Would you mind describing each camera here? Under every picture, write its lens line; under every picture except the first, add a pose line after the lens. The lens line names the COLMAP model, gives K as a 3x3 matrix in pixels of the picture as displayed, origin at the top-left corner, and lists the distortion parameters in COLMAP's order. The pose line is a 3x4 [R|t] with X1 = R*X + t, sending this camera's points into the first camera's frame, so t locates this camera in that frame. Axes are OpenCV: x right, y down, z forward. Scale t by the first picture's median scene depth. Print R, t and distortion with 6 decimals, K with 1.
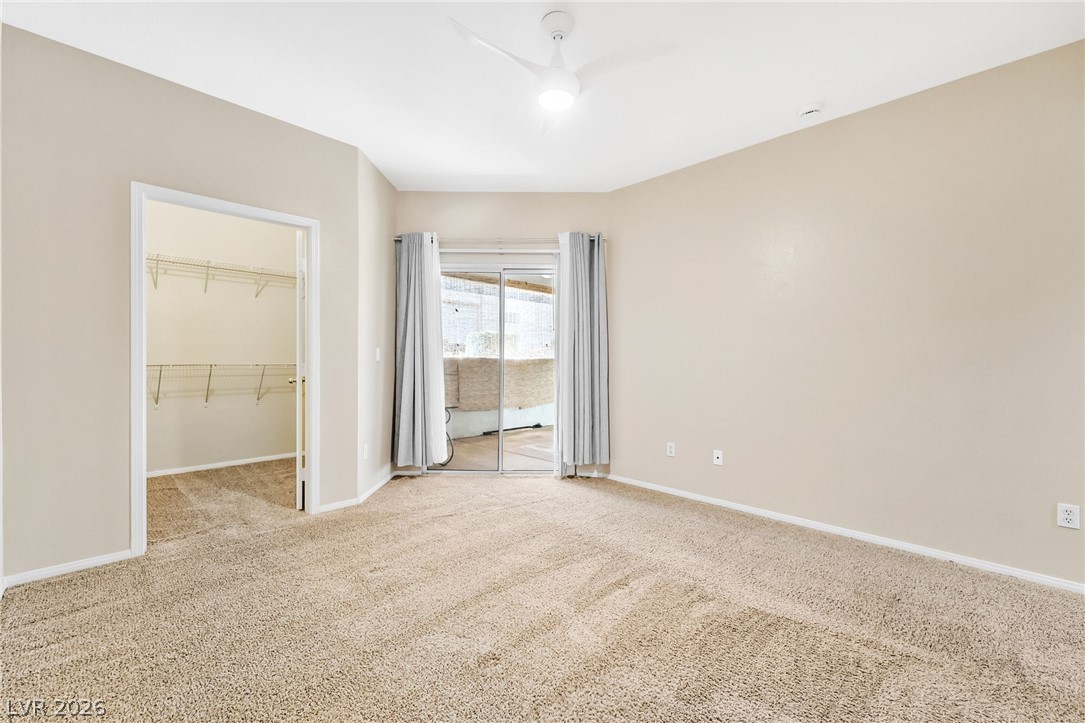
lens RADIAL K [[434.6, 0, 569.2], [0, 434.6, 357.5], [0, 0, 1]] dist [-0.005109, 0.000613]
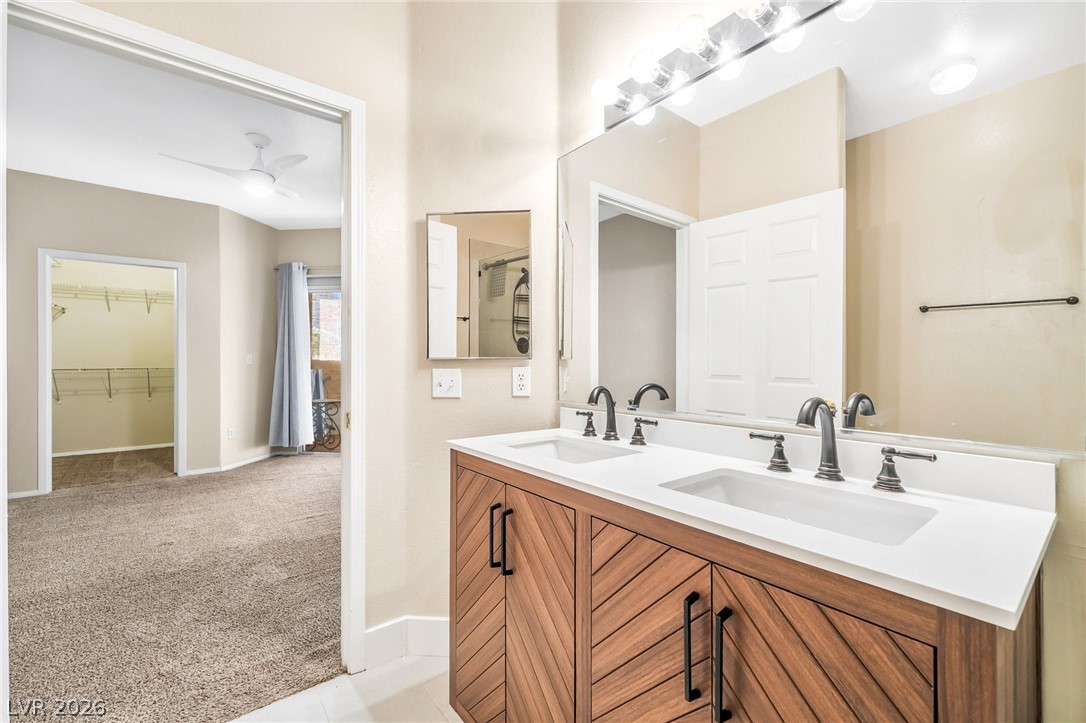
lens RADIAL K [[435.0, 0, 538.4], [0, 435.0, 357.2], [0, 0, 1]] dist [-0.005109, 0.000613]
pose [[0.993389, -0.010984, -0.114273, 0.524596], [0.010114, 0.999915, -0.008190, 0.006363], [0.114354, 0.006980, 0.993416, -0.179066]]
